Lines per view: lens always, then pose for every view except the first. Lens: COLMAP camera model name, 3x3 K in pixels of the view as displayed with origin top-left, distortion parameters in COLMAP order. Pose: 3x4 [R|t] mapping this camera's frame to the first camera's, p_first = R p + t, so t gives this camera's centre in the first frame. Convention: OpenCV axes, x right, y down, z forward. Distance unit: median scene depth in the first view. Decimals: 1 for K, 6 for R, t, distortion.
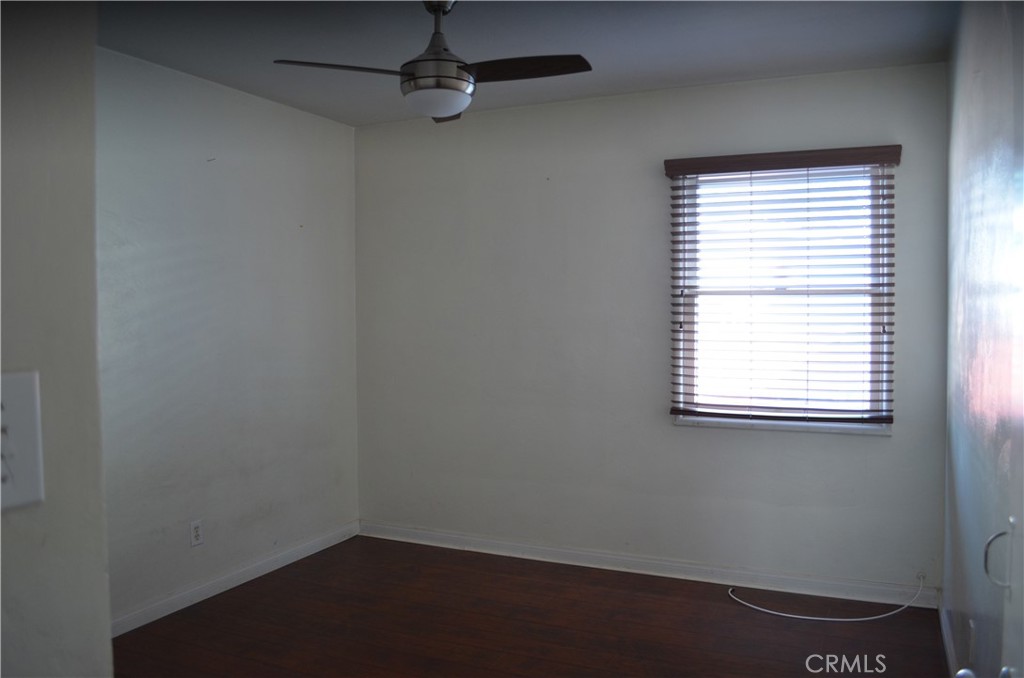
lens RADIAL K [[806.1, 0, 512.1], [0, 806.1, 339.1], [0, 0, 1]] dist [-0.081710, 0.011606]
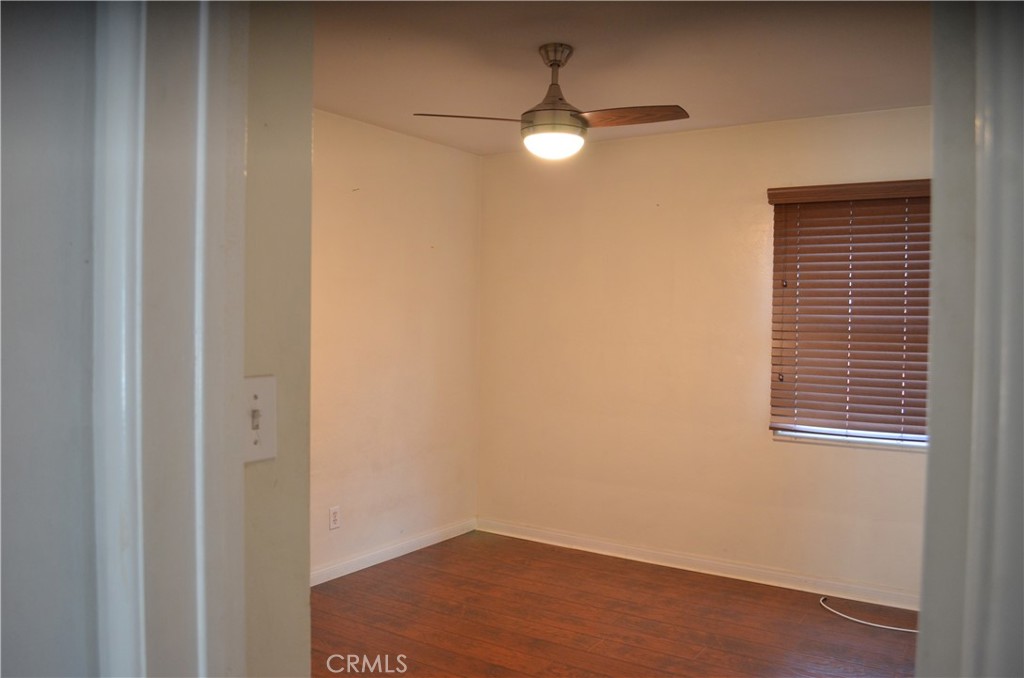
lens RADIAL K [[806.1, 0, 512.6], [0, 806.1, 339.1], [0, 0, 1]] dist [-0.081710, 0.011606]
pose [[0.988338, 0.022740, -0.150568, 0.021274], [-0.024746, 0.999628, -0.011467, -0.005037], [0.150251, 0.015059, 0.988533, -0.100399]]
